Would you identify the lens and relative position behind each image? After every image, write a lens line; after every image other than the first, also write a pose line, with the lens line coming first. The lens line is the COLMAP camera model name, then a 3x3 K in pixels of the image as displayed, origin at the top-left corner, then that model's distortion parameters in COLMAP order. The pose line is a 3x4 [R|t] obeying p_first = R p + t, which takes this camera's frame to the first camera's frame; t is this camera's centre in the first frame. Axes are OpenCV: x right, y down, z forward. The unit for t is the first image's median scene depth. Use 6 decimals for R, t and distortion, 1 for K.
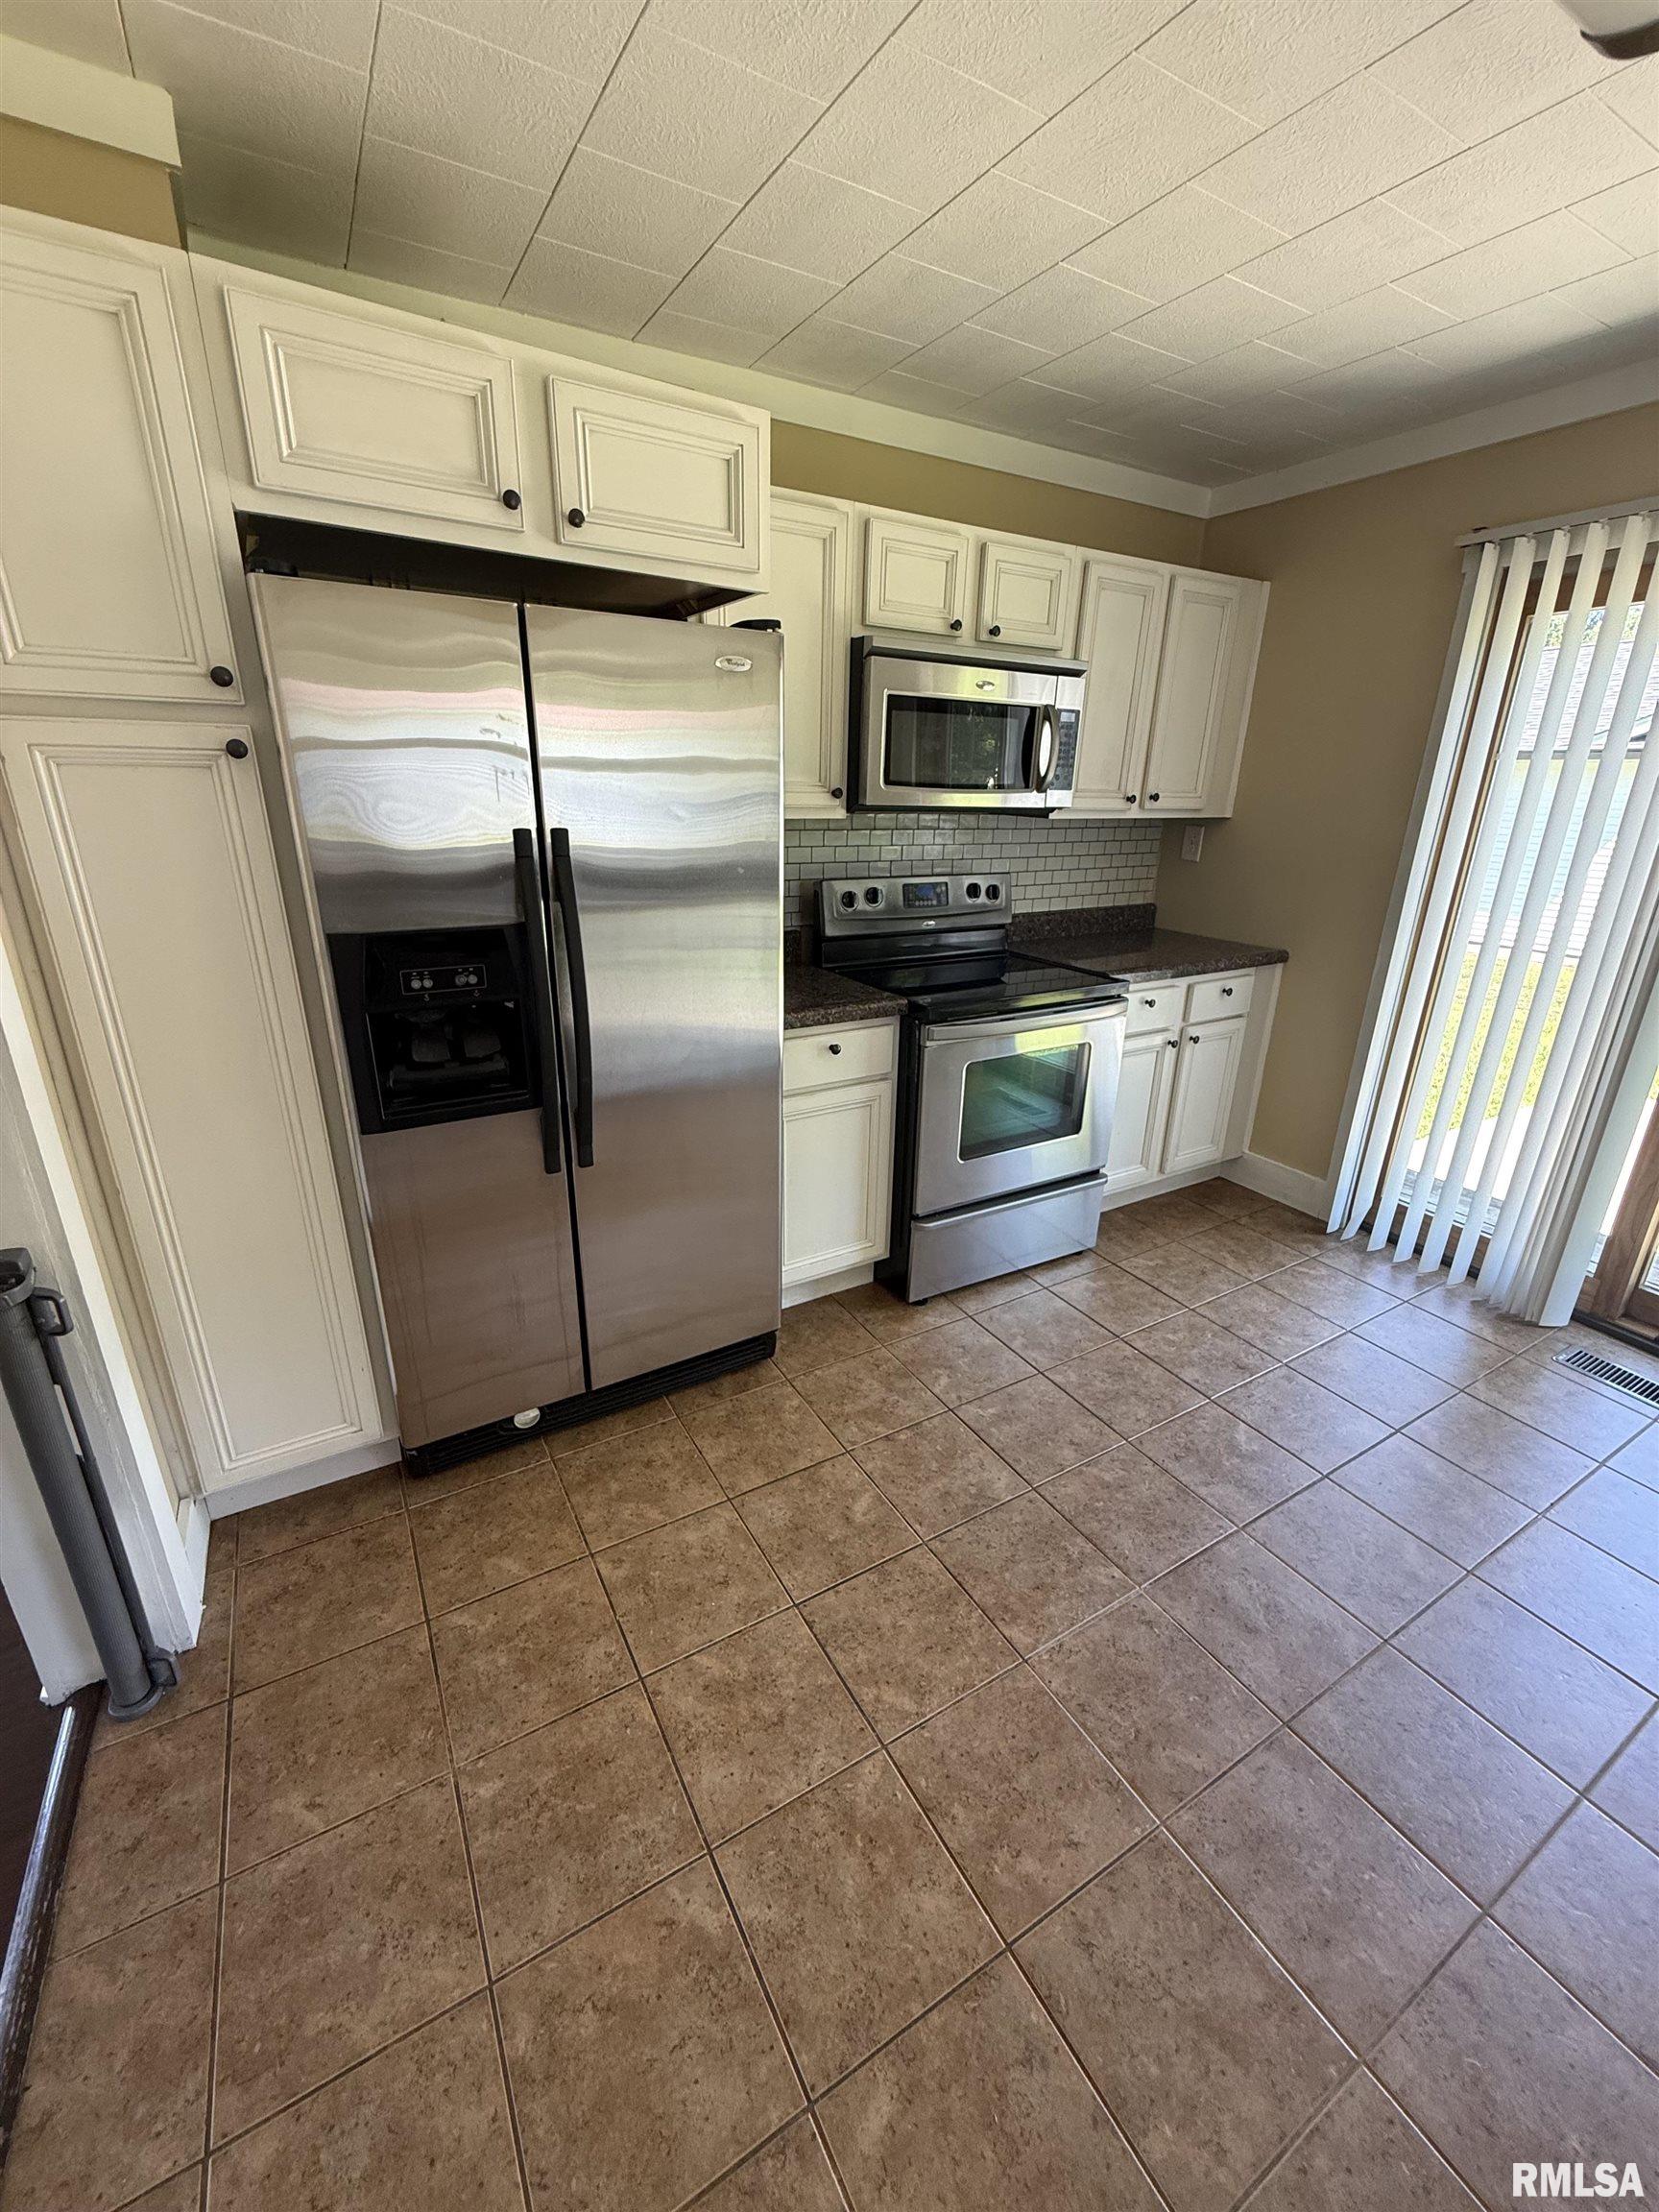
lens RADIAL K [[883.0, 0, 830.4], [0, 883.0, 1097.8], [0, 0, 1]] dist [0.000879, -0.000453]
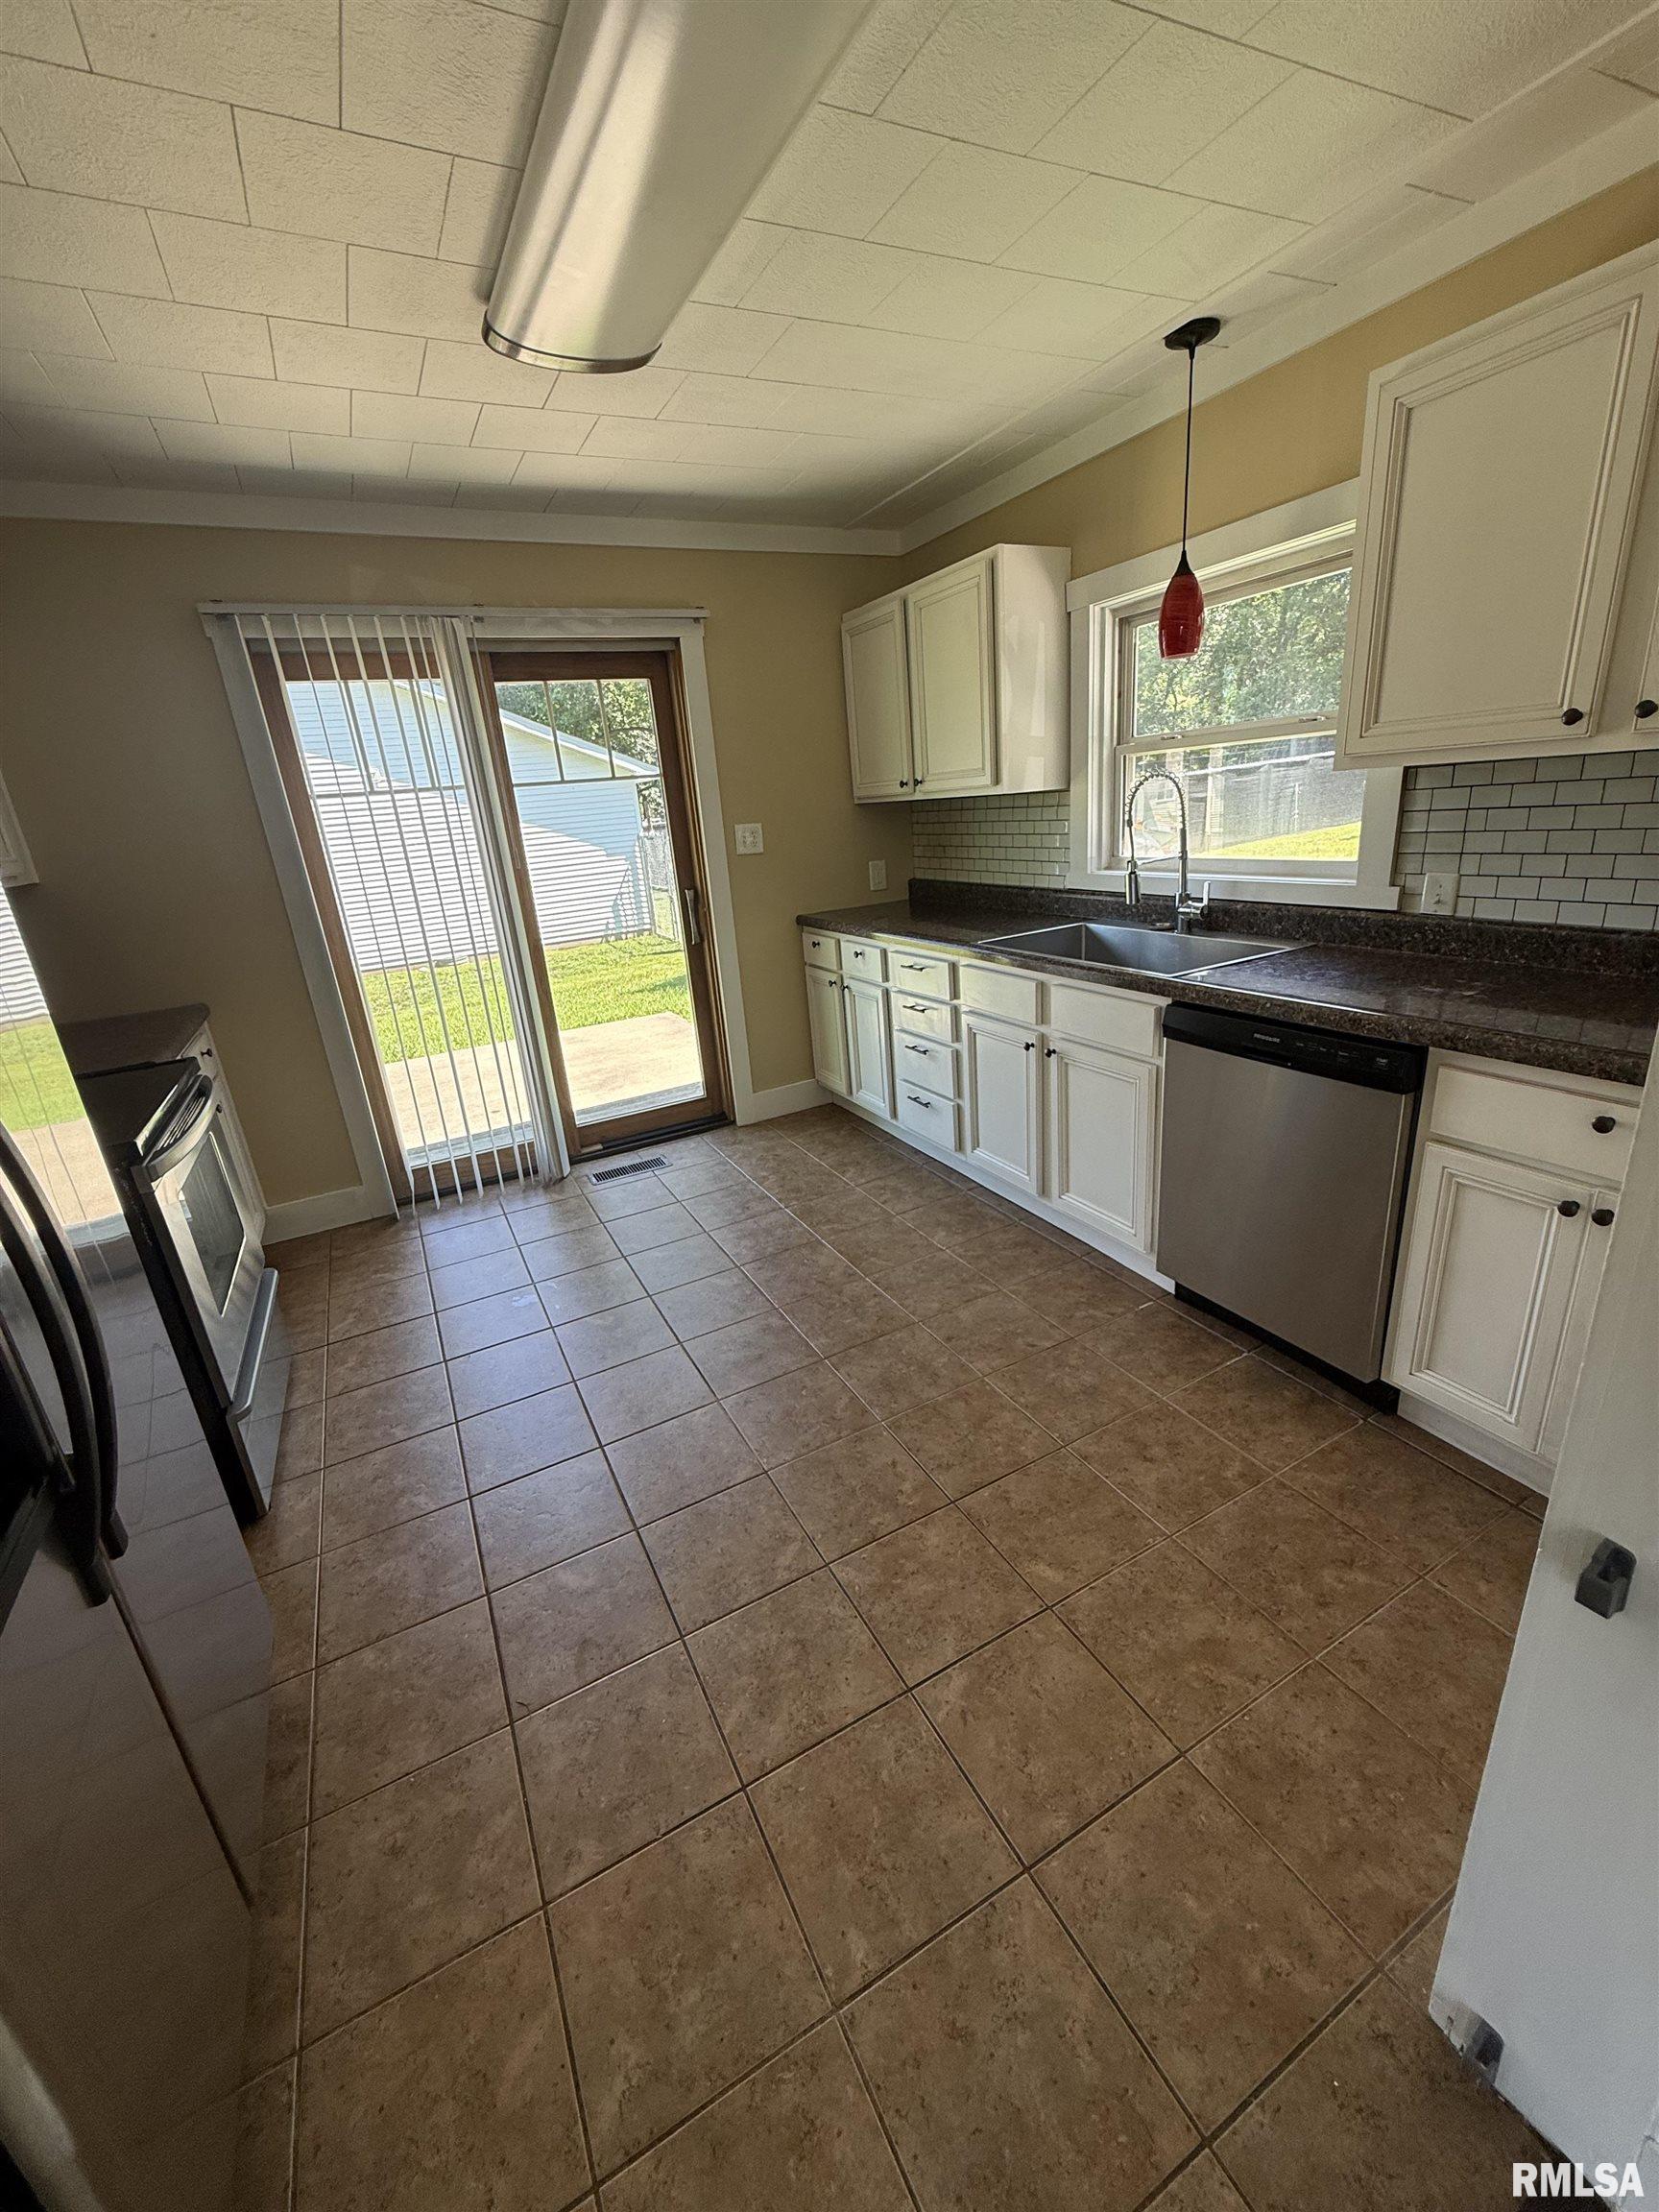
lens RADIAL K [[883.0, 0, 832.2], [0, 883.0, 1104.6], [0, 0, 1]] dist [0.000879, -0.000453]
pose [[0.042664, -0.347972, 0.936534, -0.891403], [0.410040, 0.860901, 0.301190, -0.183956], [-0.911069, 0.371166, 0.179412, 0.557648]]
